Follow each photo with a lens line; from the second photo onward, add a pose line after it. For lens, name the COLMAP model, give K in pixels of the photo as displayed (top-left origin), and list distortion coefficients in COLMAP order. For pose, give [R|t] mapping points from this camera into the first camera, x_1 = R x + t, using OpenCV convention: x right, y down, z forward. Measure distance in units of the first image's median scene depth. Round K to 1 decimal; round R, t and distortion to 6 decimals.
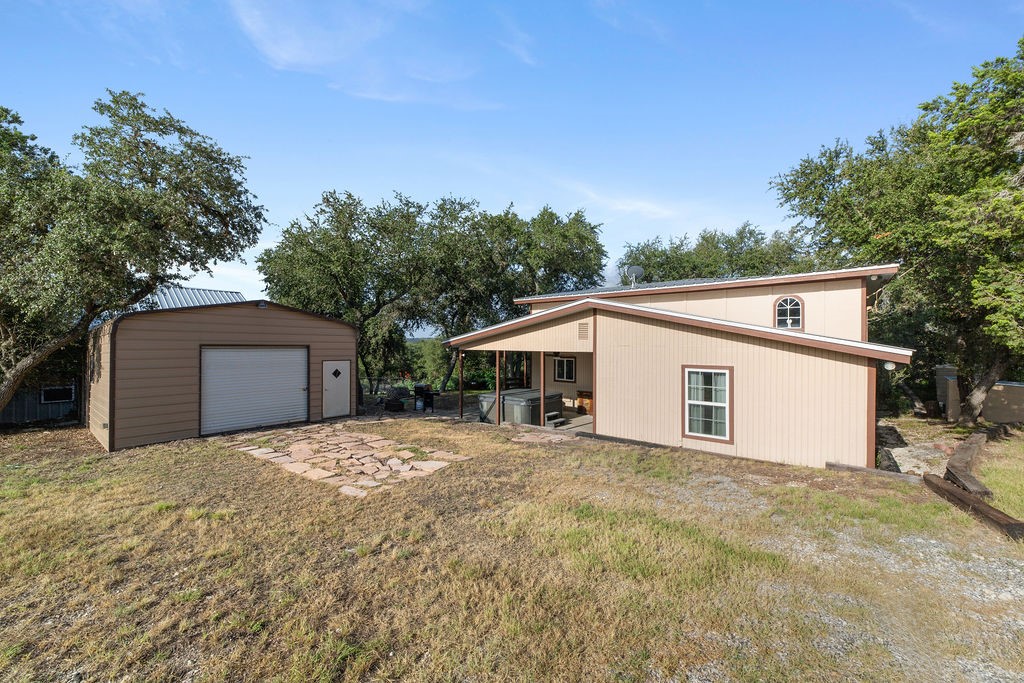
lens RADIAL K [[404.4, 0, 528.4], [0, 404.4, 345.6], [0, 0, 1]] dist [0.001730, 0.000719]
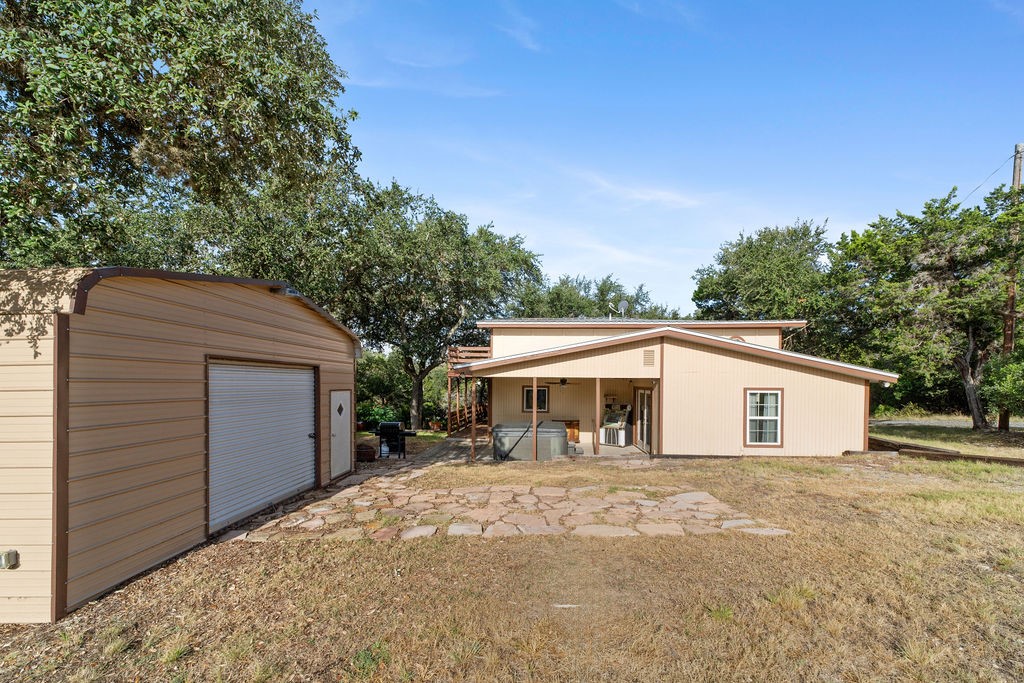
lens RADIAL K [[404.4, 0, 533.4], [0, 404.4, 392.5], [0, 0, 1]] dist [0.001730, 0.000719]
pose [[0.805270, -0.012903, 0.592767, -0.745693], [-0.001453, 0.999717, 0.023734, 0.029592], [-0.592906, -0.019974, 0.805024, 0.347977]]
